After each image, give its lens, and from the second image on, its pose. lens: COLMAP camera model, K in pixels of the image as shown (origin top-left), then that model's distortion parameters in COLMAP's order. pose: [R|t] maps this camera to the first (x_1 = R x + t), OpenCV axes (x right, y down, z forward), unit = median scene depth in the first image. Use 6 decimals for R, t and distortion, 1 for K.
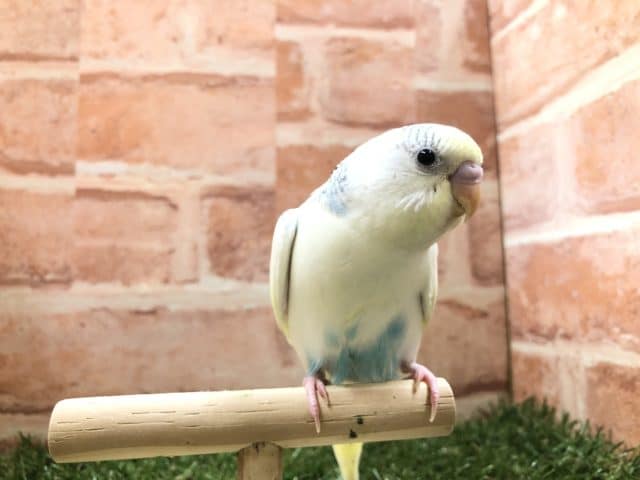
lens RADIAL K [[562.7, 0, 330.7], [0, 562.7, 229.1], [0, 0, 1]] dist [-0.025669, 0.021314]
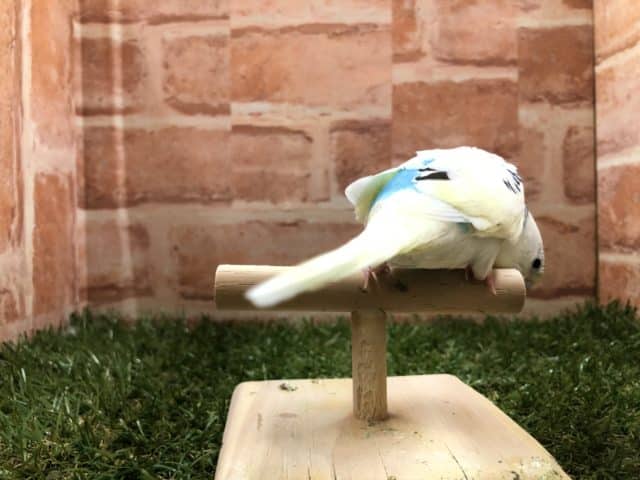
lens RADIAL K [[562.7, 0, 319.4], [0, 562.7, 233.7], [0, 0, 1]] dist [-0.025669, 0.021314]
pose [[0.985984, 0.007305, -0.166677, -0.052589], [0.013106, 0.992563, 0.121025, 0.017916], [0.166321, -0.121513, 0.978556, -0.214822]]
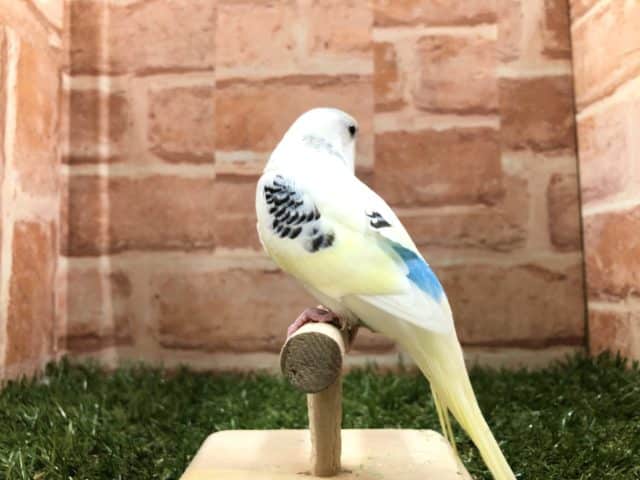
lens RADIAL K [[562.7, 0, 316.9], [0, 562.7, 231.2], [0, 0, 1]] dist [-0.025669, 0.021314]
pose [[0.983510, -0.007931, -0.180681, -0.005650], [0.014111, 0.999358, 0.032942, 0.018008], [0.180304, -0.034948, 0.982990, -0.195828]]
